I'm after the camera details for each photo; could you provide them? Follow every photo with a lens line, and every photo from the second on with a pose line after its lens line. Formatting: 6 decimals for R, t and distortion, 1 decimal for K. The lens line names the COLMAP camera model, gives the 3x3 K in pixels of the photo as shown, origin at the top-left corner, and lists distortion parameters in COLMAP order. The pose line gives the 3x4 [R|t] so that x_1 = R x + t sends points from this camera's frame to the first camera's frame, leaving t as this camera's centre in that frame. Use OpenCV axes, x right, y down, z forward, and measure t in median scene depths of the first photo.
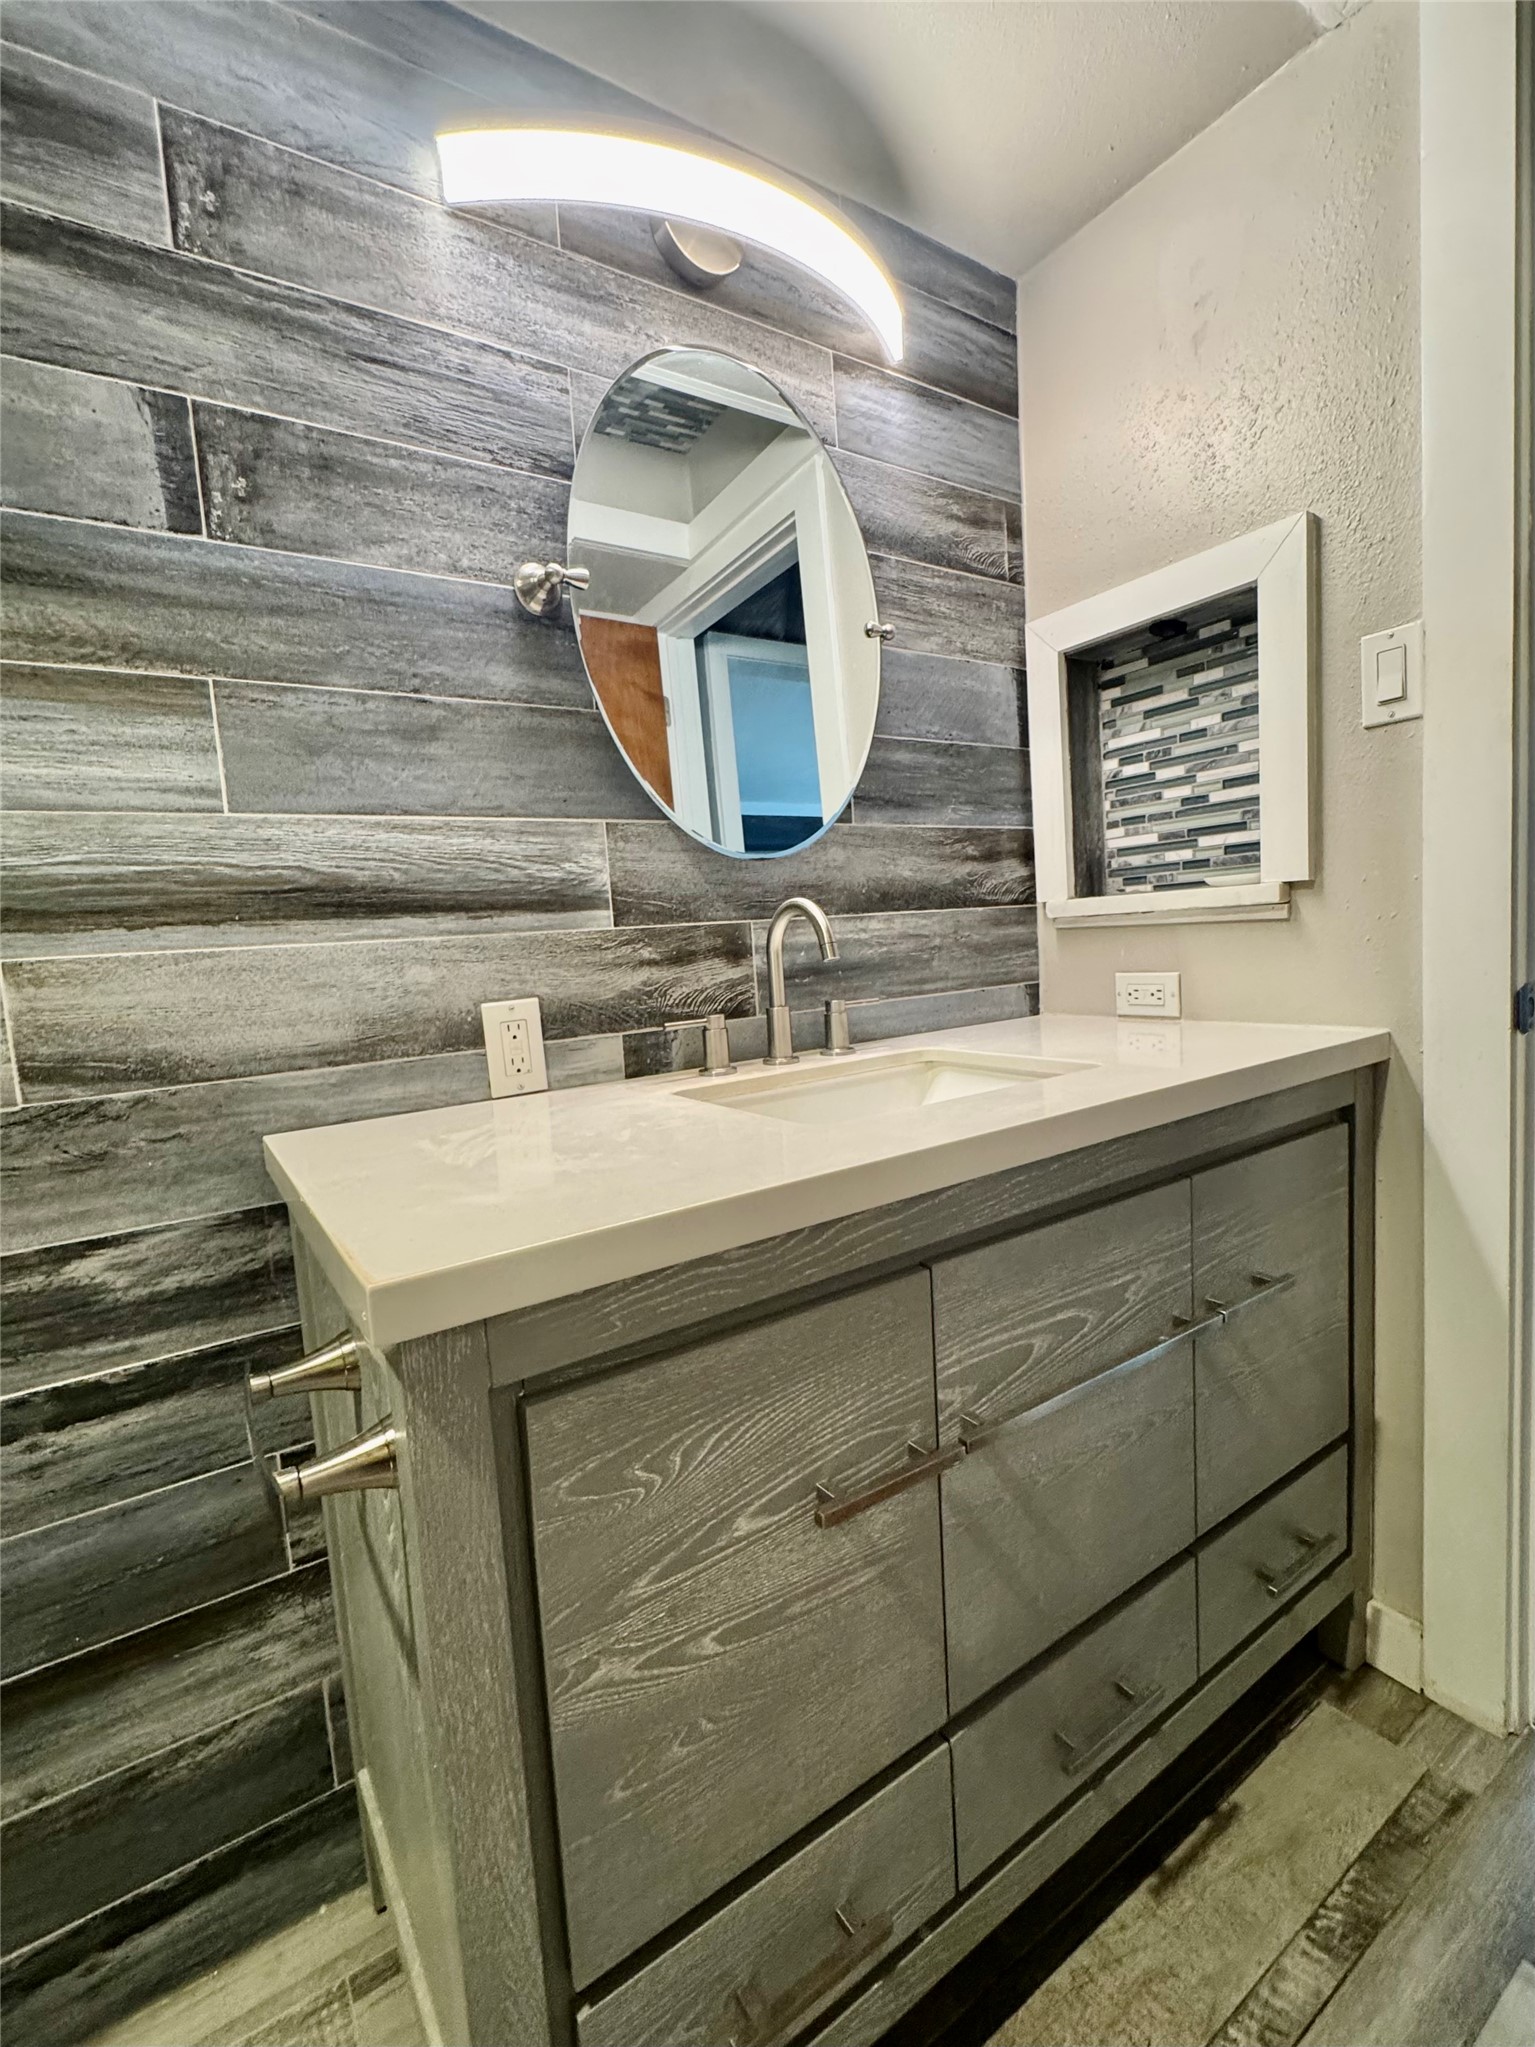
lens RADIAL K [[907.3, 0, 770.1], [0, 907.3, 1024.7], [0, 0, 1]] dist [-0.006486, -0.000010]
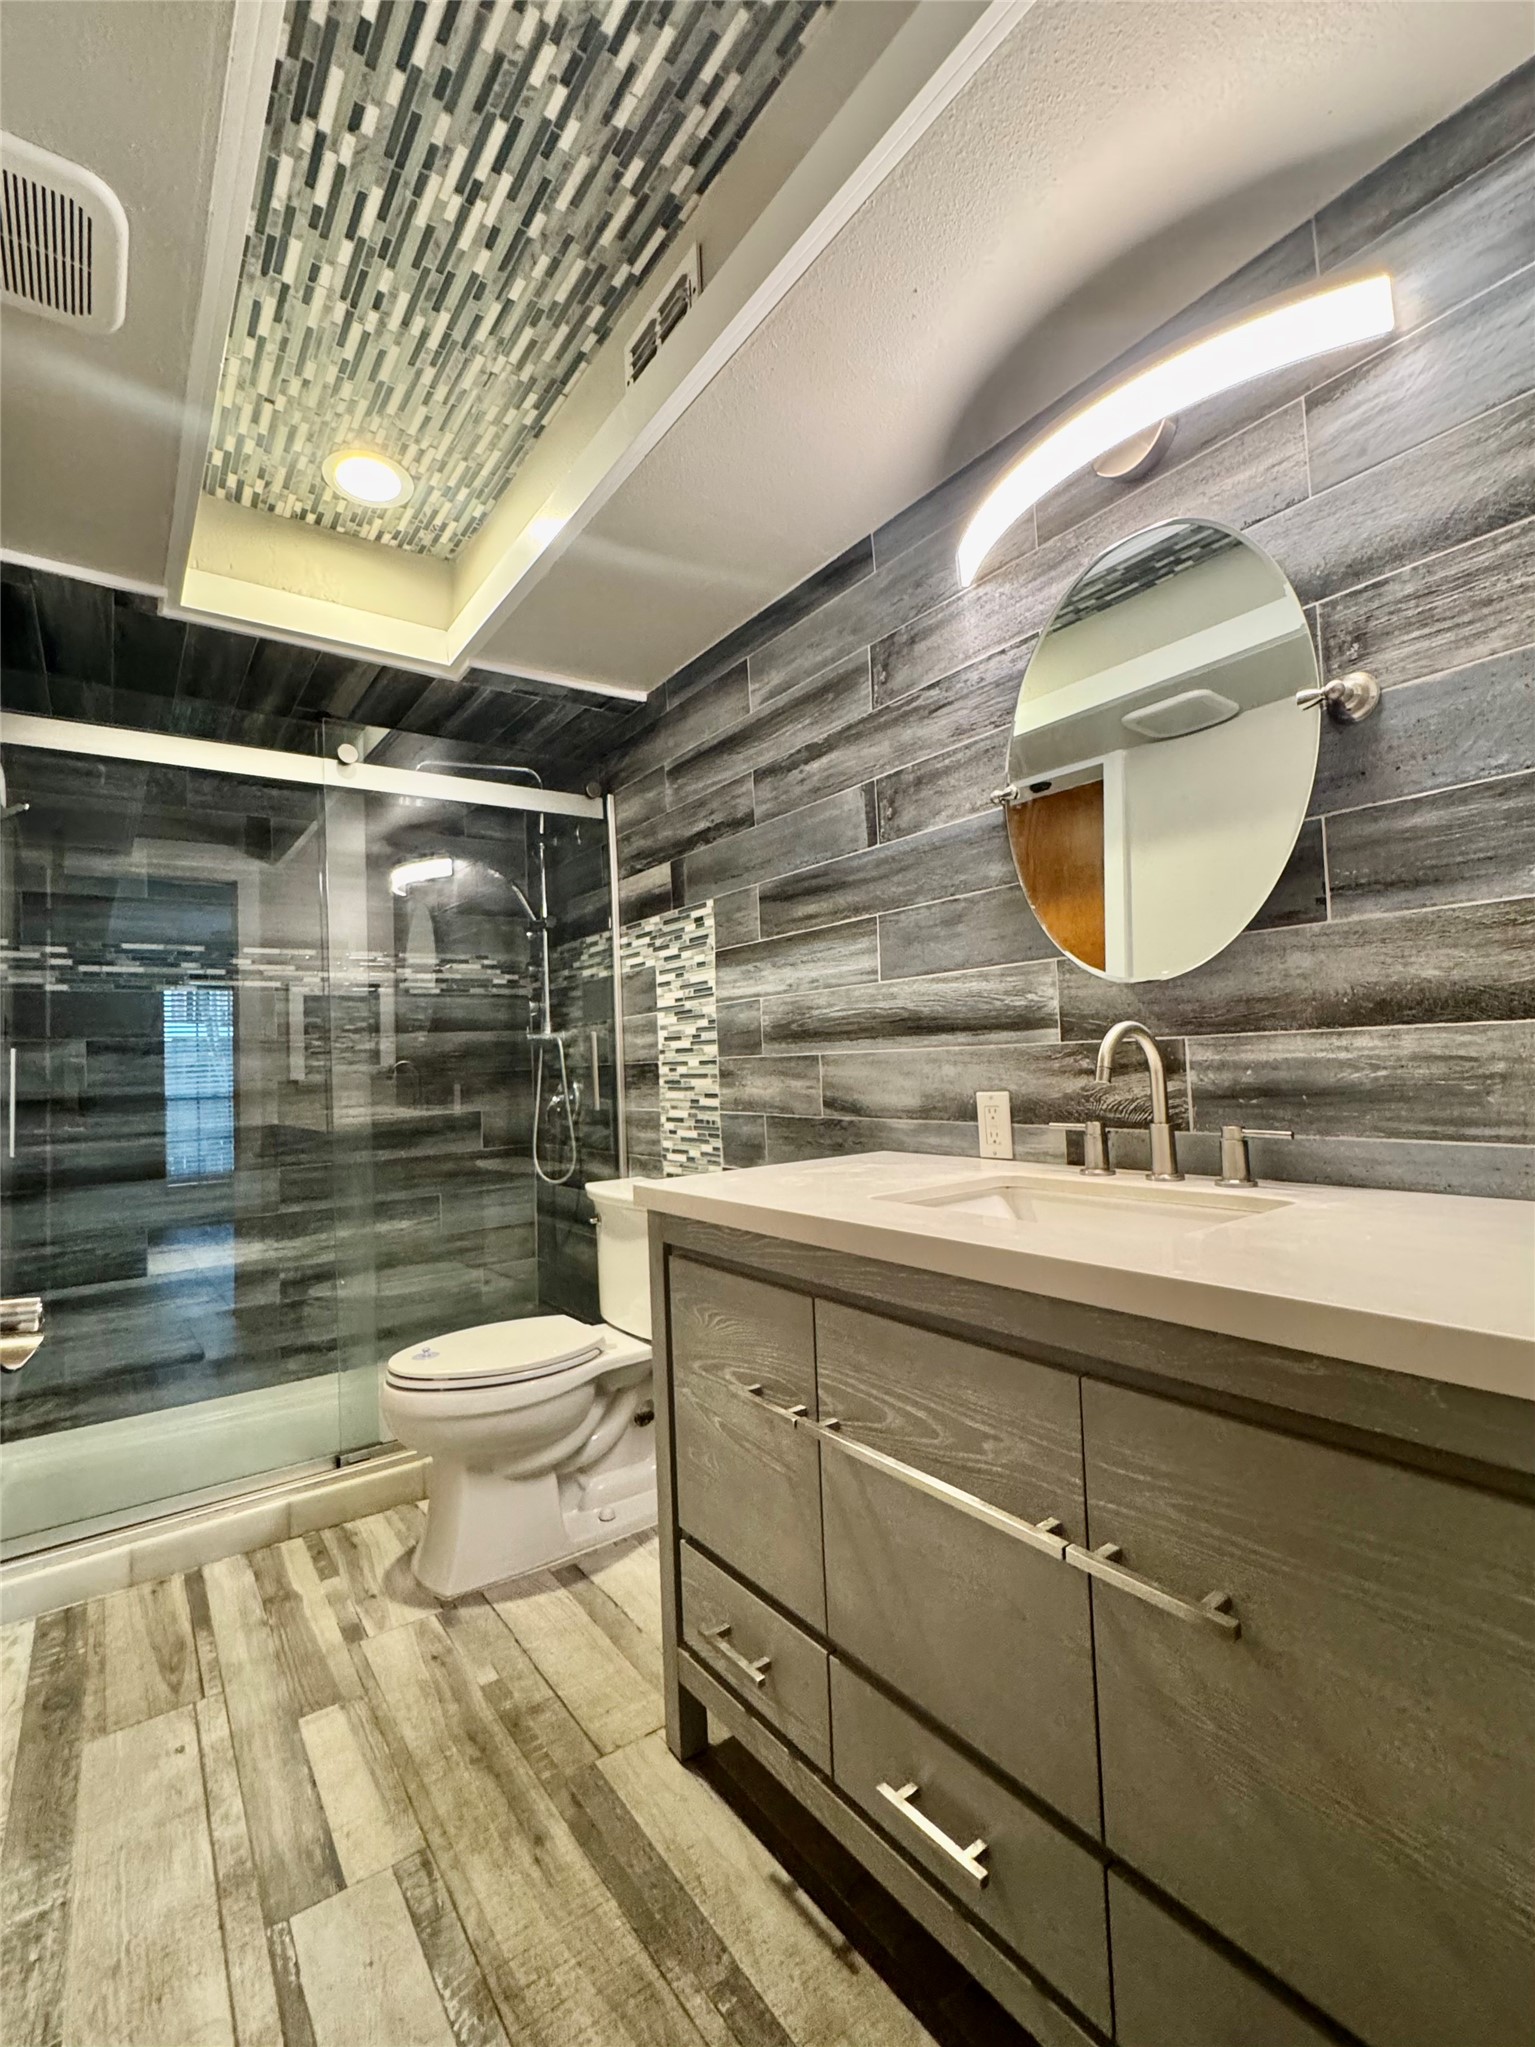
lens RADIAL K [[907.3, 0, 774.0], [0, 907.3, 1026.3], [0, 0, 1]] dist [-0.006486, -0.000010]
pose [[0.053132, 0.024991, -0.998275, 1.125893], [-0.061985, 0.997842, 0.021681, -0.139815], [0.996662, 0.060726, 0.054567, 0.566449]]
